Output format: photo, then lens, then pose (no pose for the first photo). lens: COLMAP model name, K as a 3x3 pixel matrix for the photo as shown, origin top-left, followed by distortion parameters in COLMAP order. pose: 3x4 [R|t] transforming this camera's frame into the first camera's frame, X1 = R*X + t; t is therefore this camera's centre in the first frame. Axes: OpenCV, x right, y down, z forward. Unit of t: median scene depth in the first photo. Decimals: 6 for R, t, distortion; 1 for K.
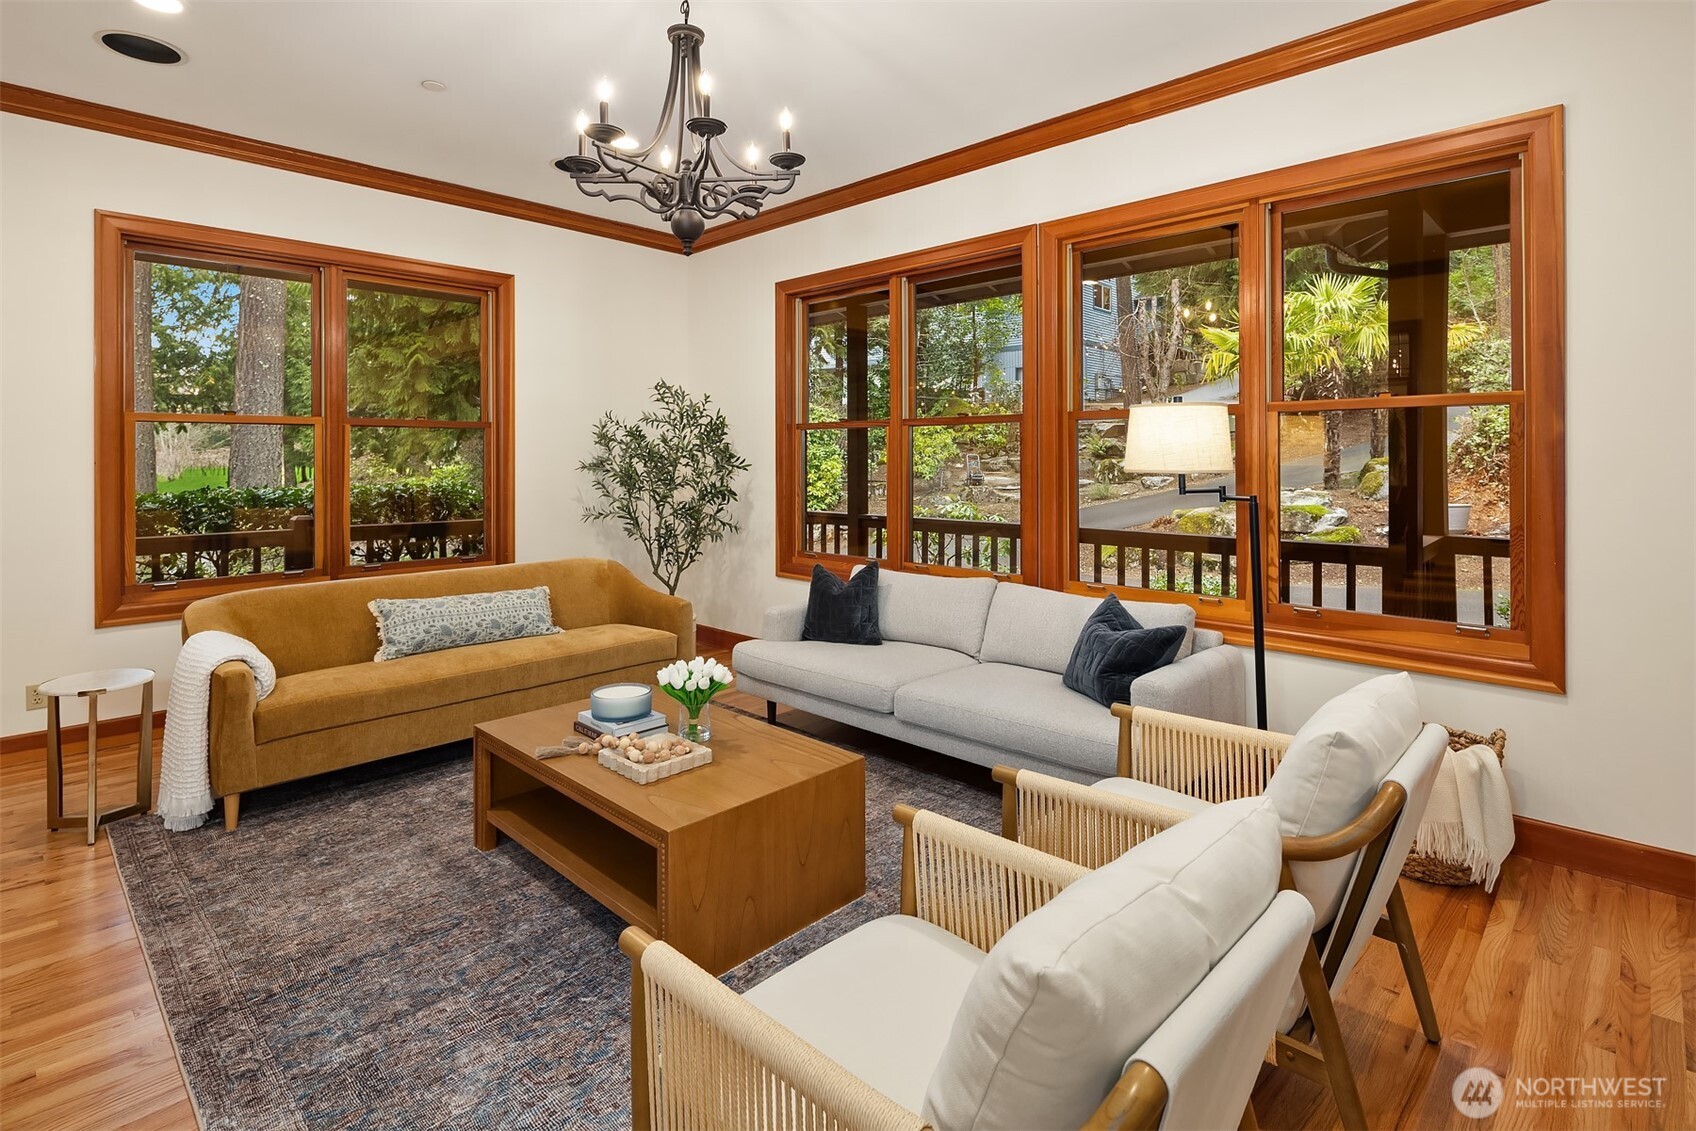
lens RADIAL K [[828.4, 0, 845.8], [0, 828.4, 525.0], [0, 0, 1]] dist [-0.002928, -0.000723]
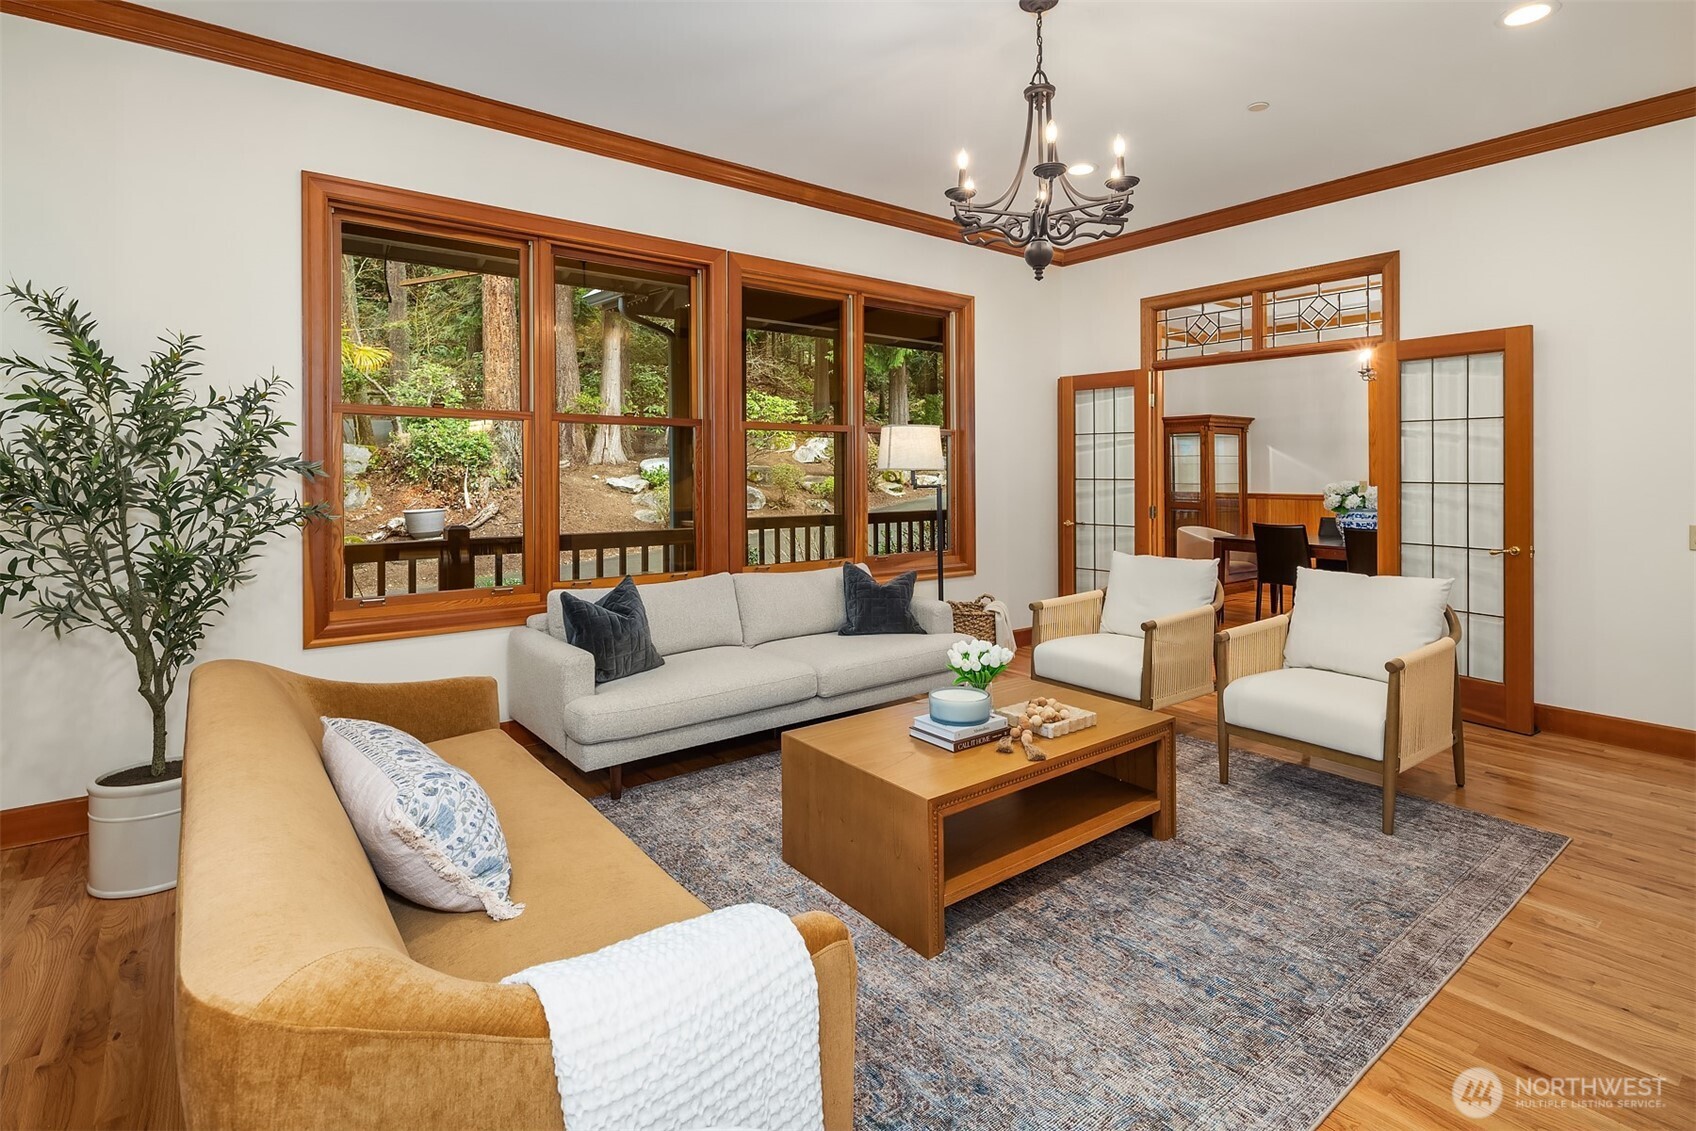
lens RADIAL K [[828.7, 0, 856.4], [0, 828.7, 555.8], [0, 0, 1]] dist [0.001333, 0.000060]
pose [[0.127601, -0.097035, 0.987067, -1.218934], [0.078469, 0.993071, 0.087481, -0.055700], [-0.988717, 0.066291, 0.134331, 0.973795]]
